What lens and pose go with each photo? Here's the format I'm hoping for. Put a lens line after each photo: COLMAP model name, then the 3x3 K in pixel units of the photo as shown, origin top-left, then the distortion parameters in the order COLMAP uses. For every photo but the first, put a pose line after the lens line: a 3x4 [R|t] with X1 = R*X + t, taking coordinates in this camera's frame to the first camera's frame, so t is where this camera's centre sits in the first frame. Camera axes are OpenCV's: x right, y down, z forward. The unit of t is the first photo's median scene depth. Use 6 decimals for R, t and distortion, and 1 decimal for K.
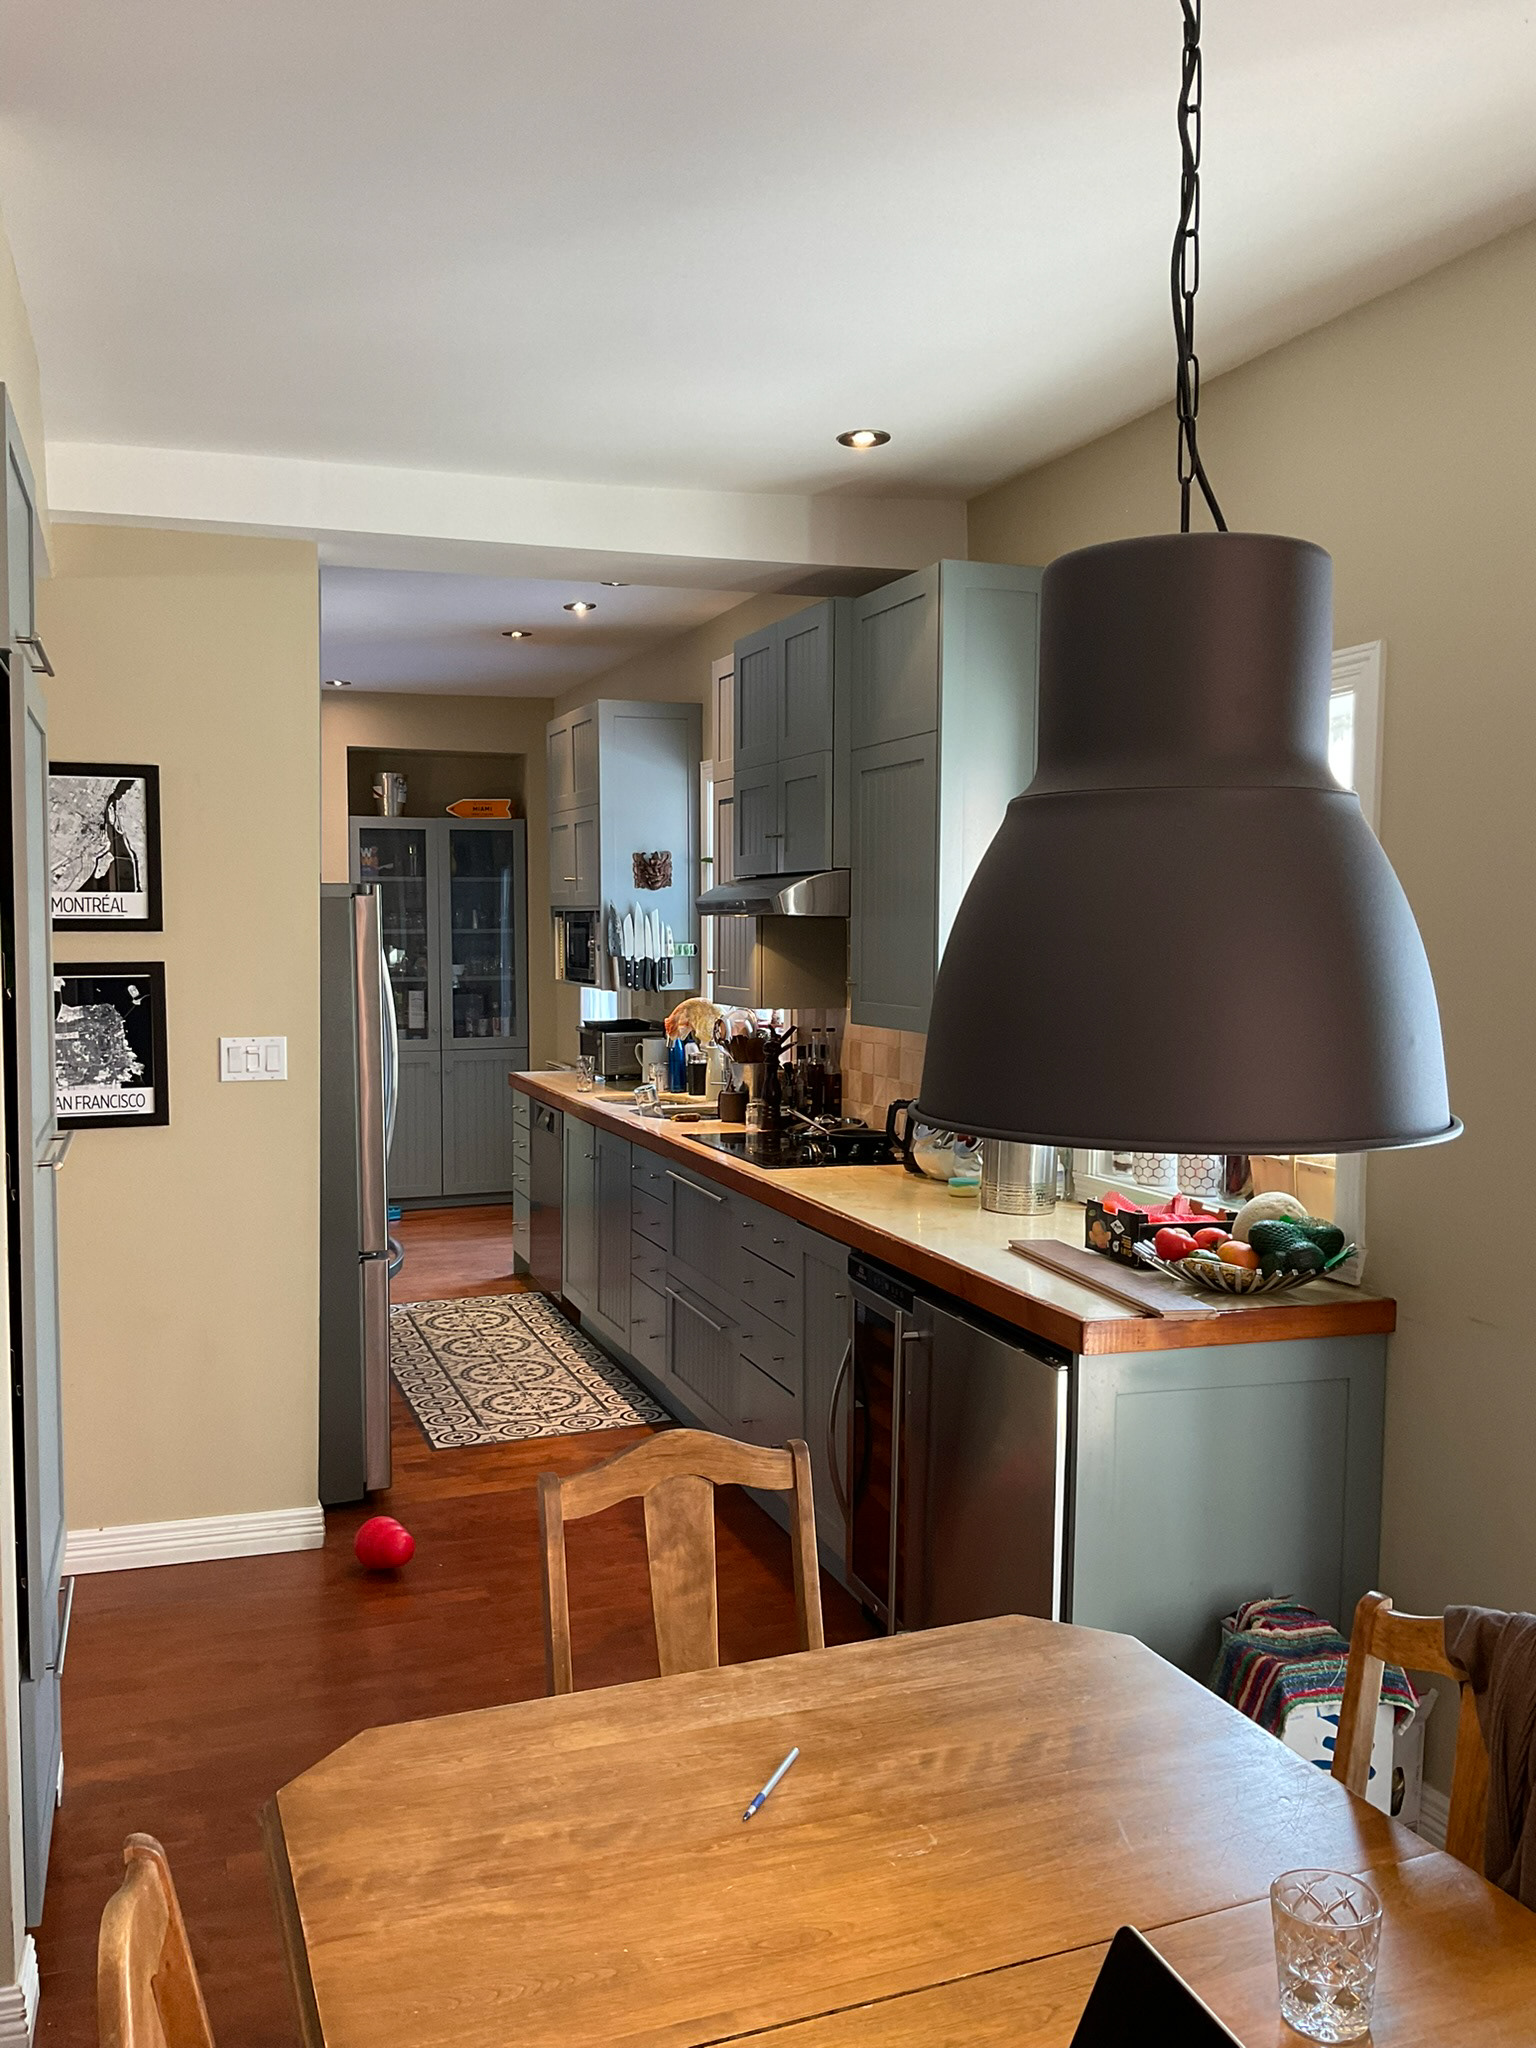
lens RADIAL K [[1710.3, 0, 786.3], [0, 1710.3, 1036.2], [0, 0, 1]] dist [0.041718, -0.088906]
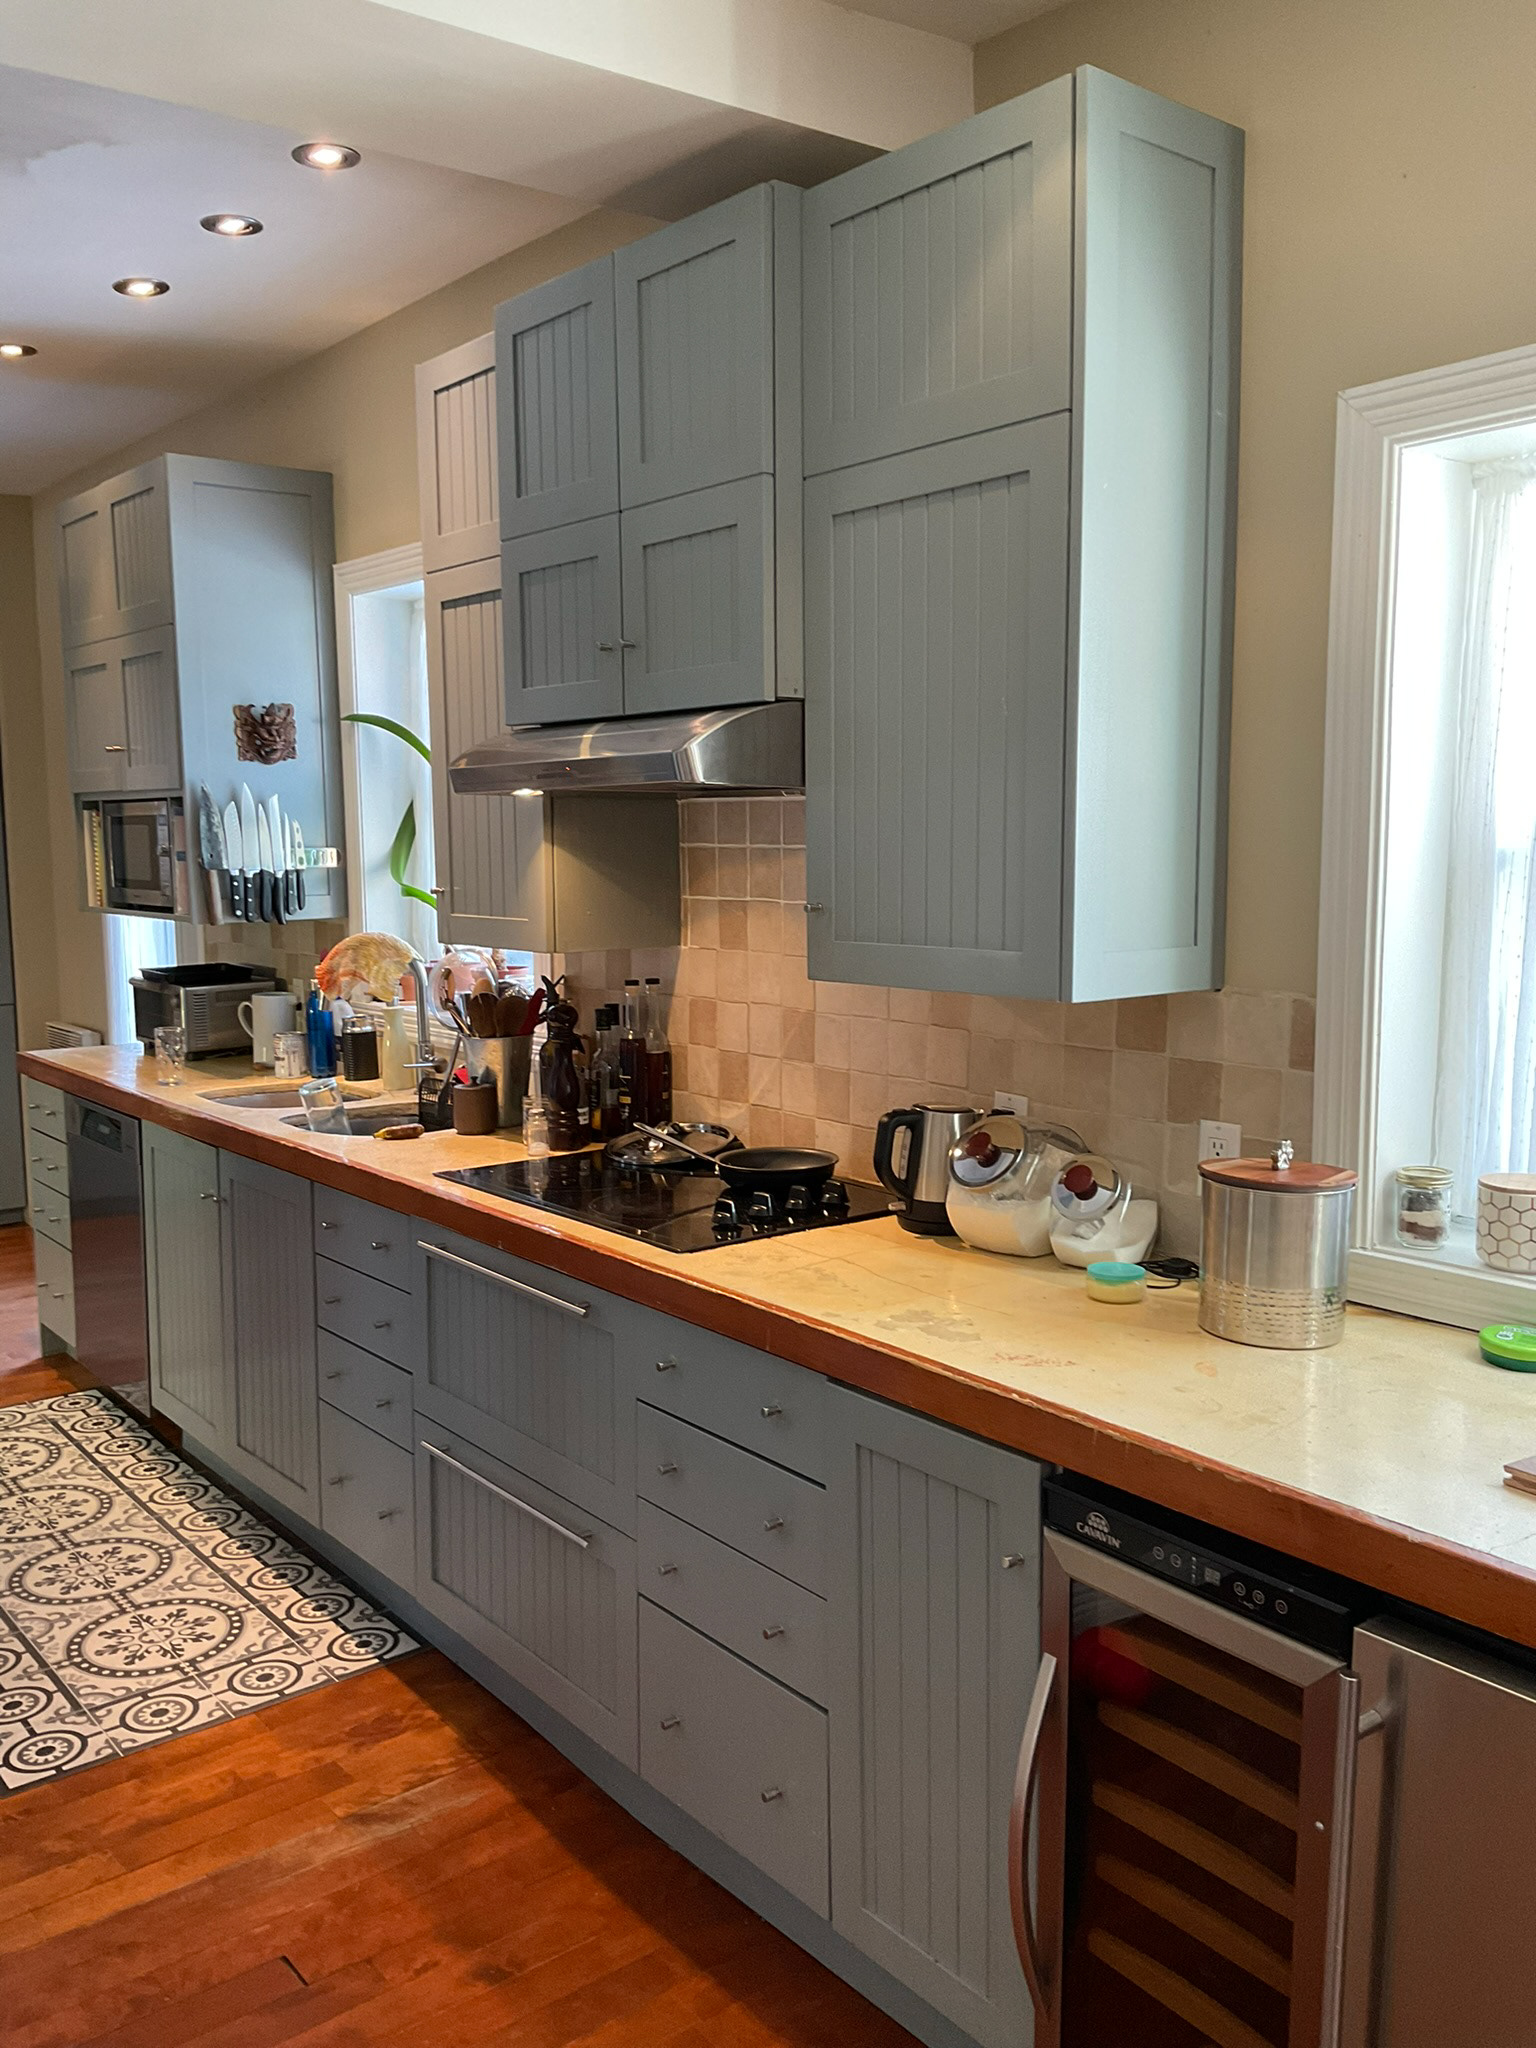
lens RADIAL K [[1710.3, 0, 762.0], [0, 1710.3, 1029.3], [0, 0, 1]] dist [0.041718, -0.088906]
pose [[0.951710, -0.045802, 0.303563, -0.103195], [0.031313, 0.998134, 0.052430, -0.014510], [-0.305398, -0.040393, 0.951368, 0.333914]]
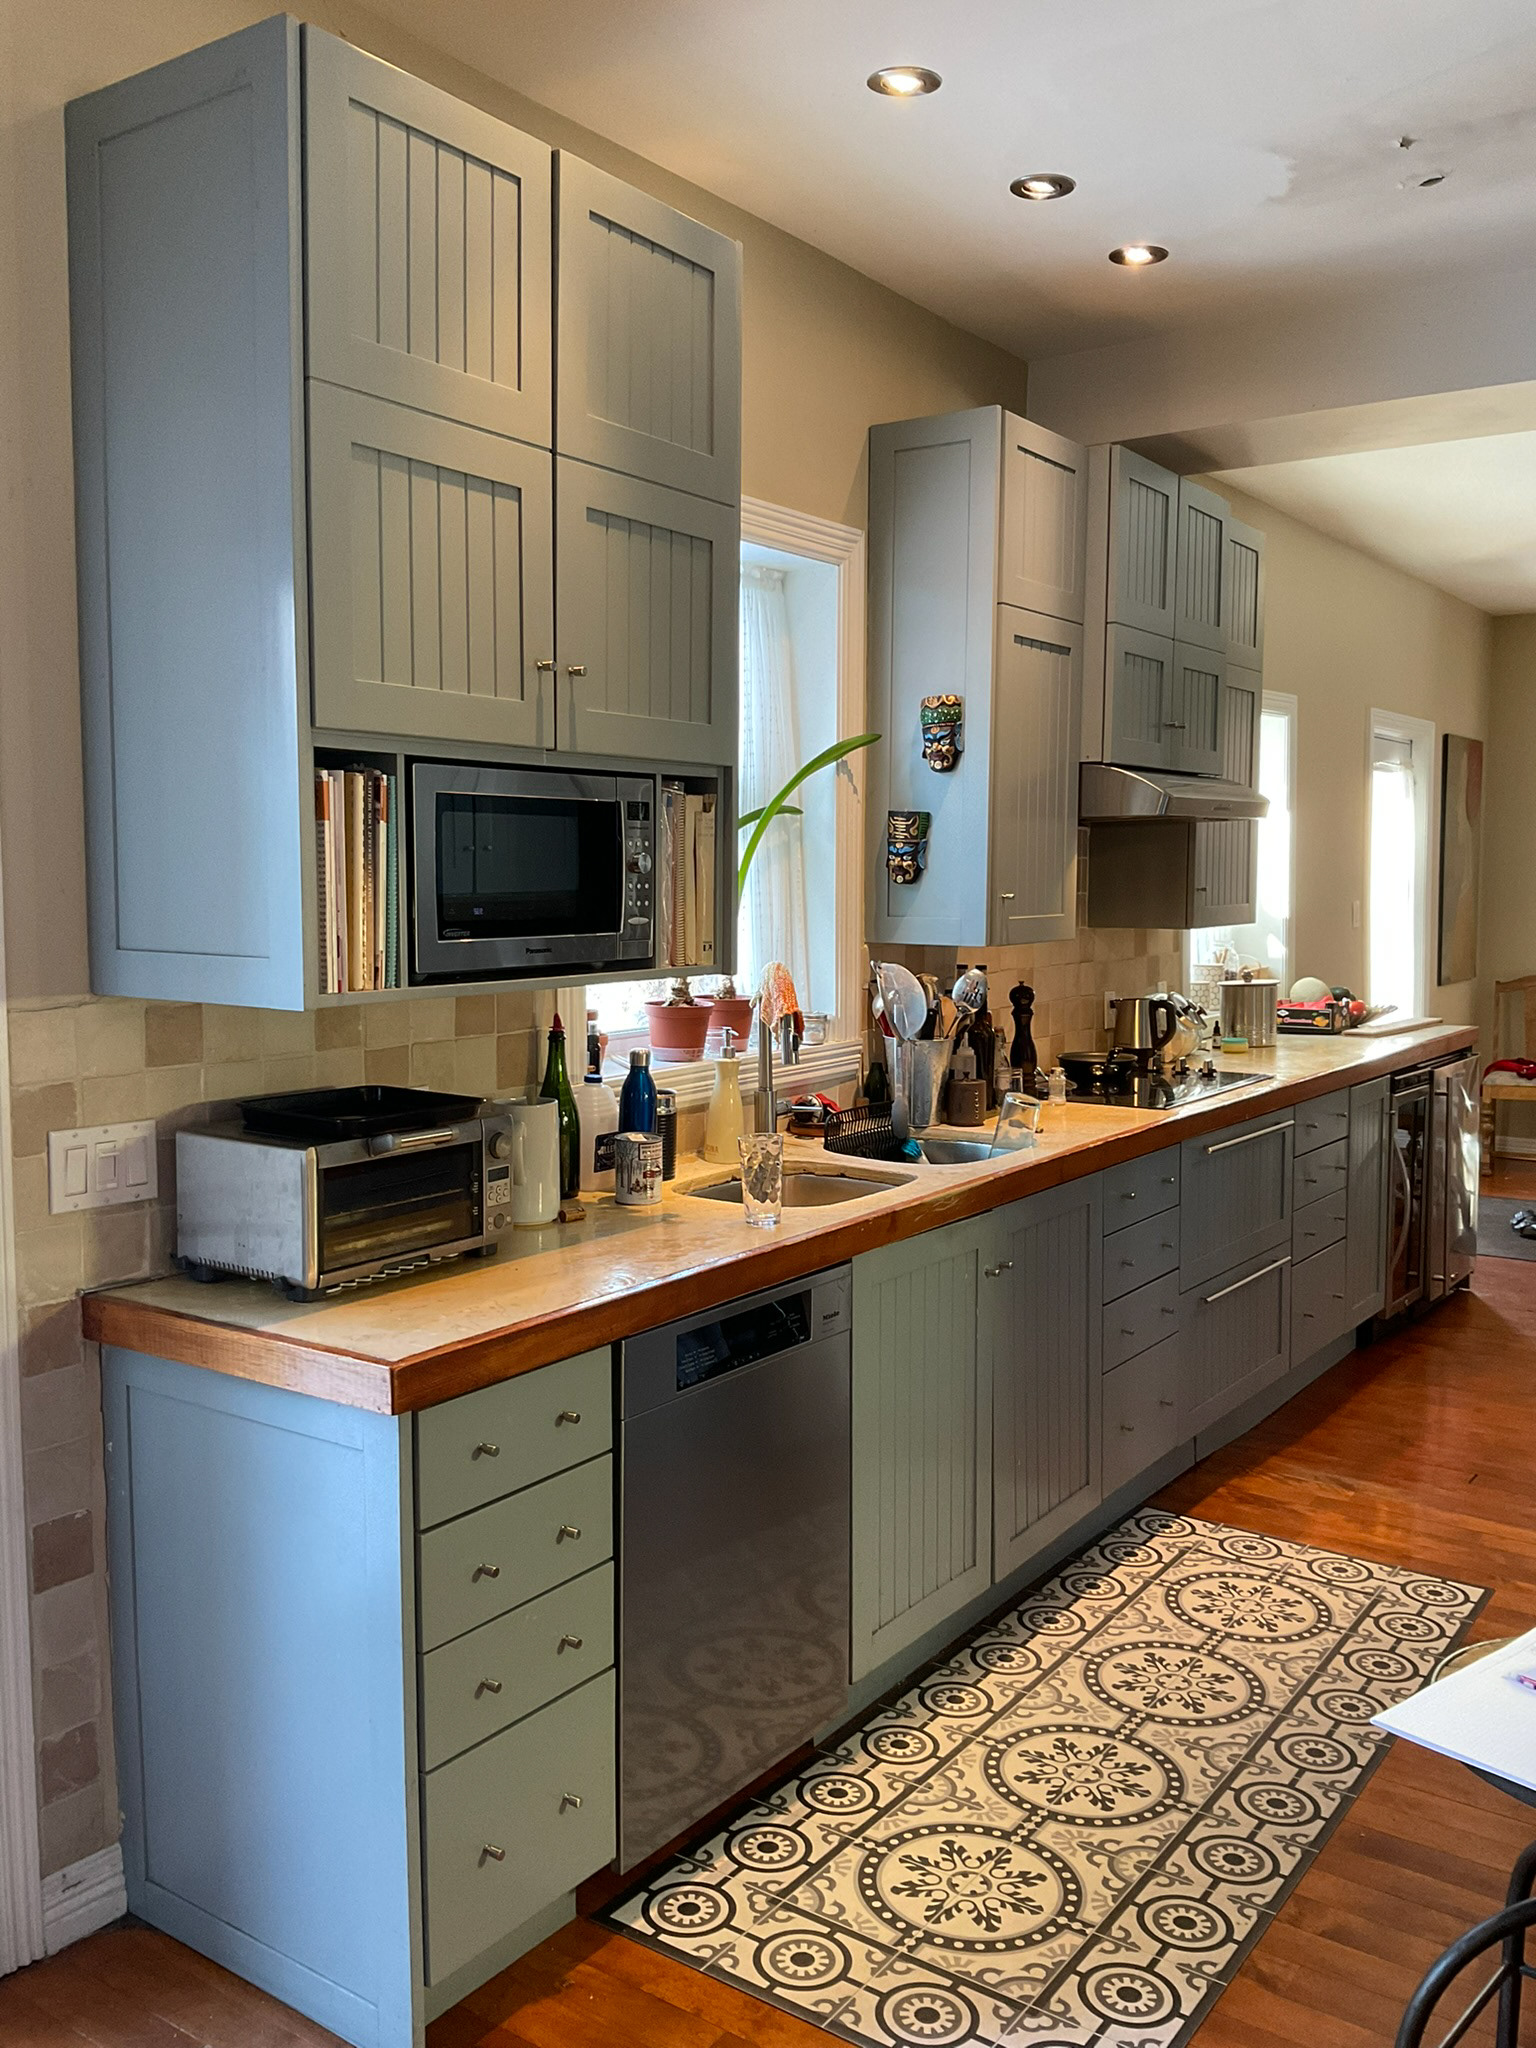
lens RADIAL K [[1710.3, 0, 784.6], [0, 1710.3, 1009.8], [0, 0, 1]] dist [0.041718, -0.088906]
pose [[-0.568716, -0.085042, 0.818126, -0.461043], [0.042604, 0.990260, 0.132551, -0.074093], [-0.821430, 0.110239, -0.559554, 1.245842]]
